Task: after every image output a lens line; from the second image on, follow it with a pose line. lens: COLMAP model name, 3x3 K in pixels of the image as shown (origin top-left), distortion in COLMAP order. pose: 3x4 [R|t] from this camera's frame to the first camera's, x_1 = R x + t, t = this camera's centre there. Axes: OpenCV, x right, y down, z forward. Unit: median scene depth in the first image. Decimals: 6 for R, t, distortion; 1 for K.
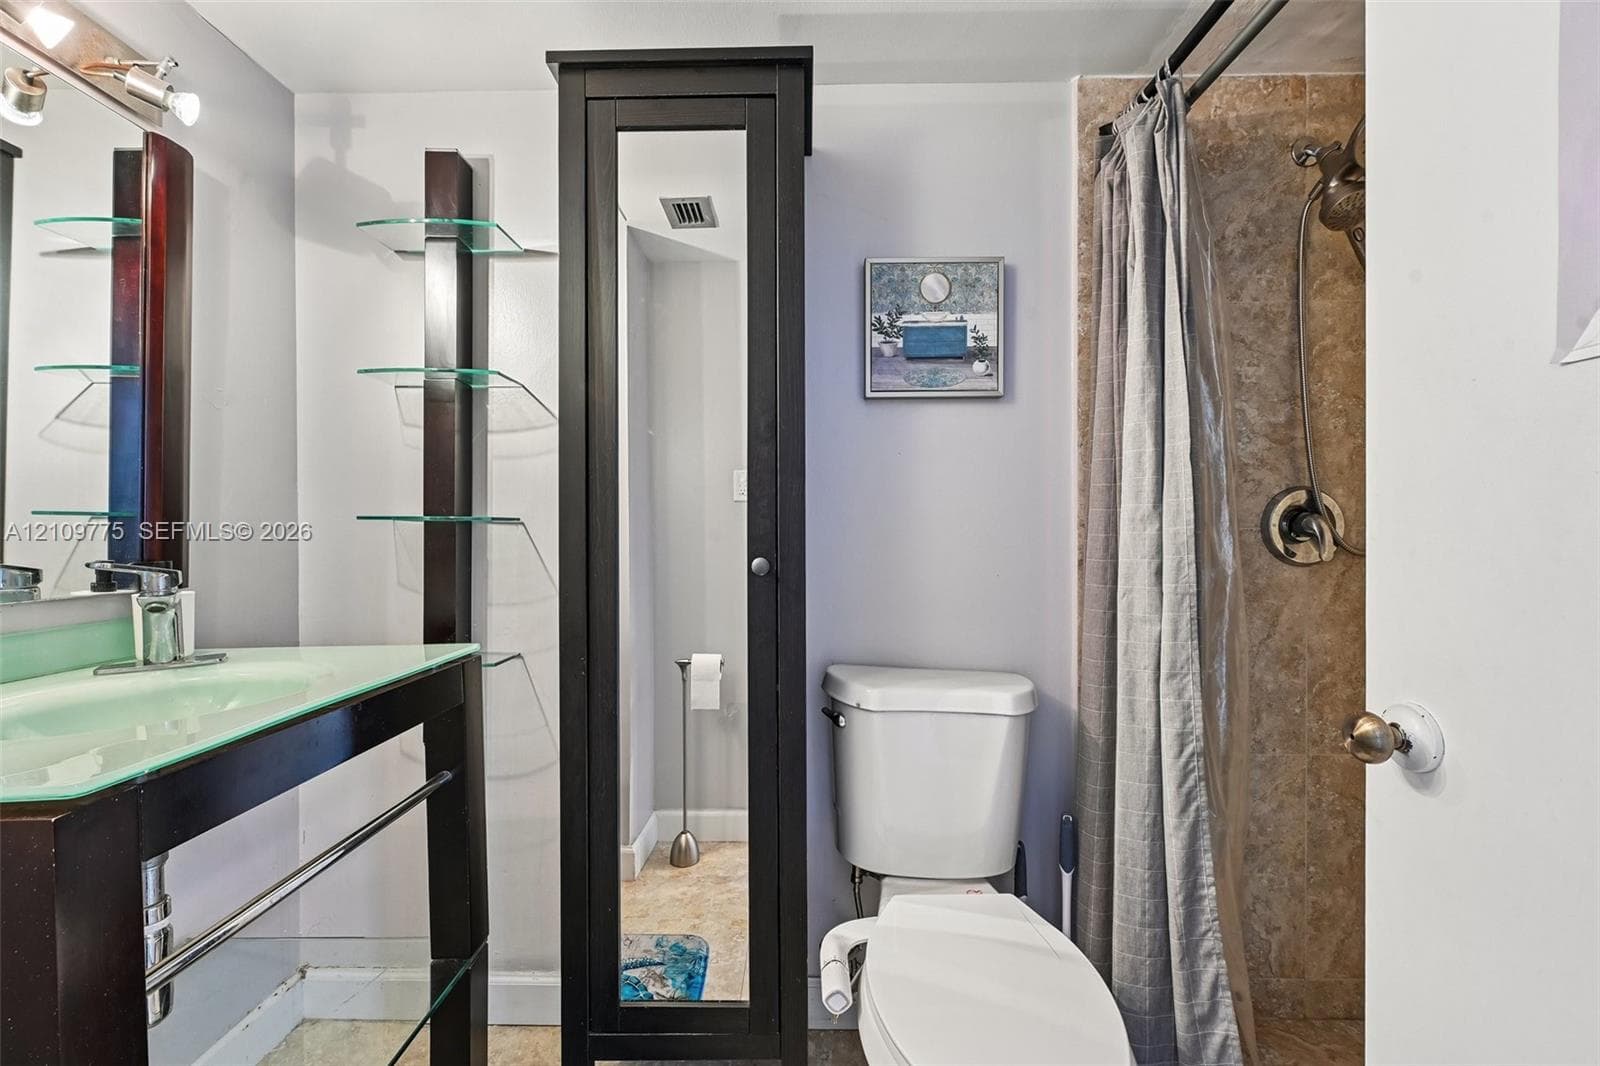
lens RADIAL K [[641.3, 0, 796.8], [0, 641.3, 537.7], [0, 0, 1]] dist [-0.000705, -0.000304]
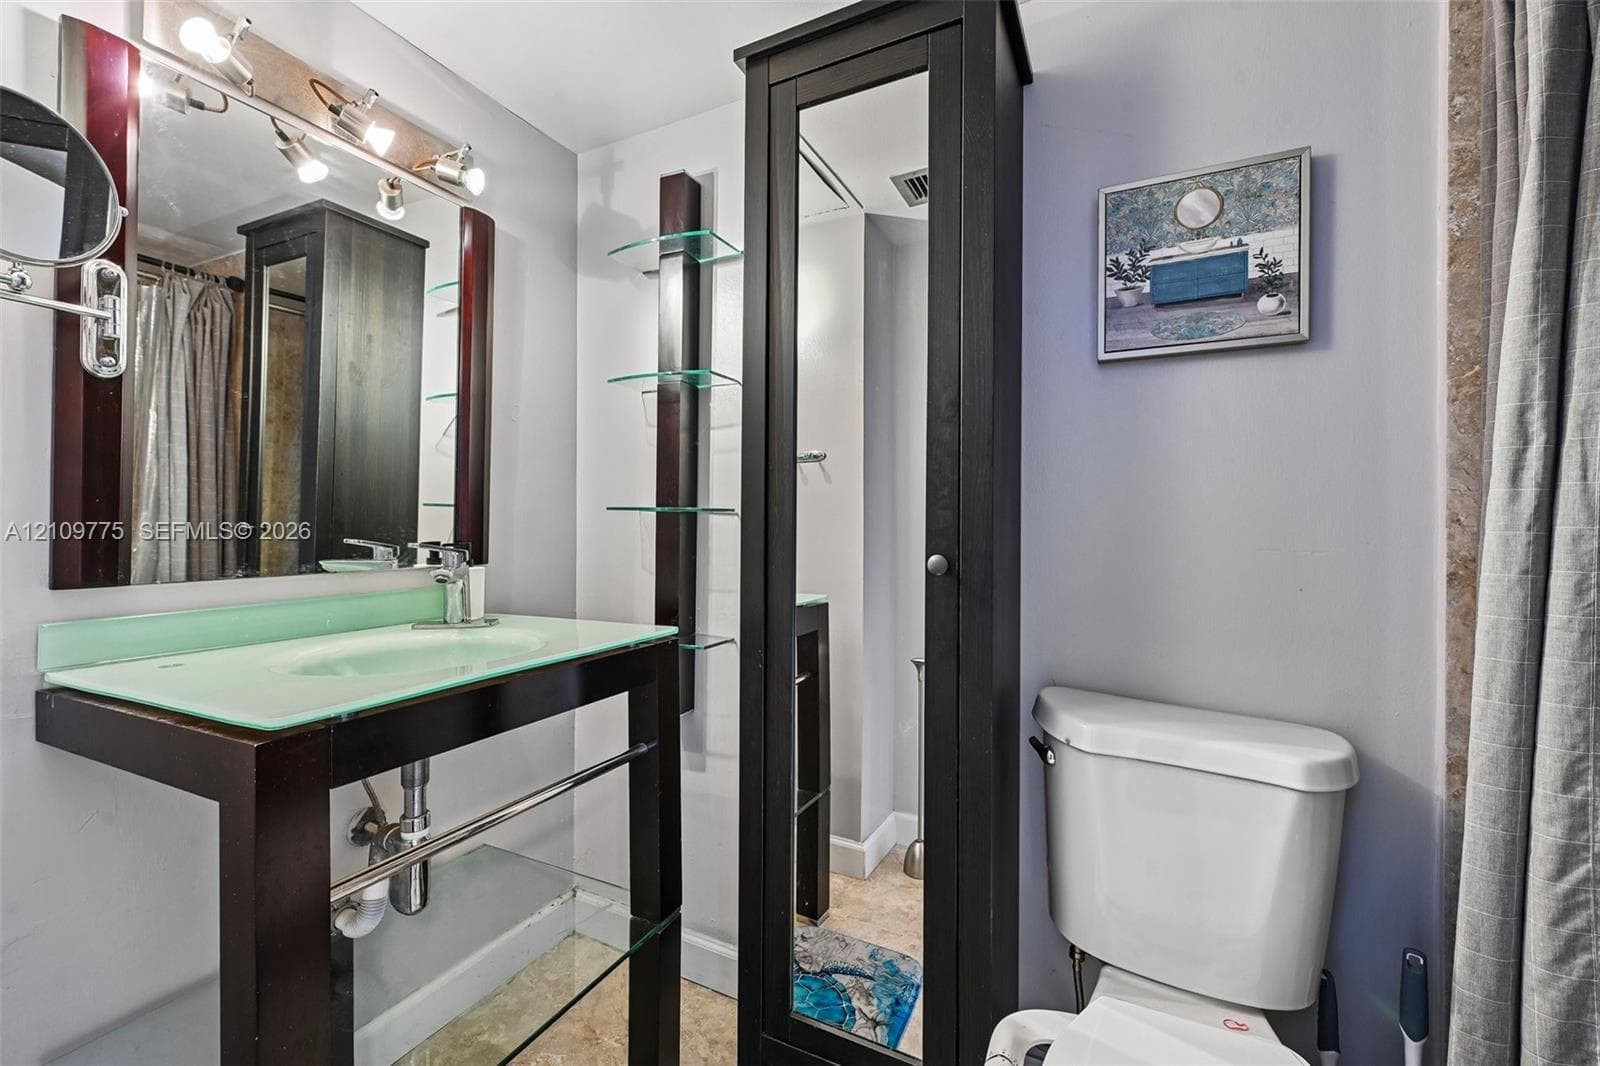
lens RADIAL K [[648.1, 0, 783.2], [0, 648.1, 523.3], [0, 0, 1]] dist [-0.000544, -0.000362]
pose [[0.901092, 0.011061, -0.433487, 0.108159], [-0.015255, 0.999864, -0.006199, -0.002142], [0.433360, 0.012199, 0.901138, 0.094337]]
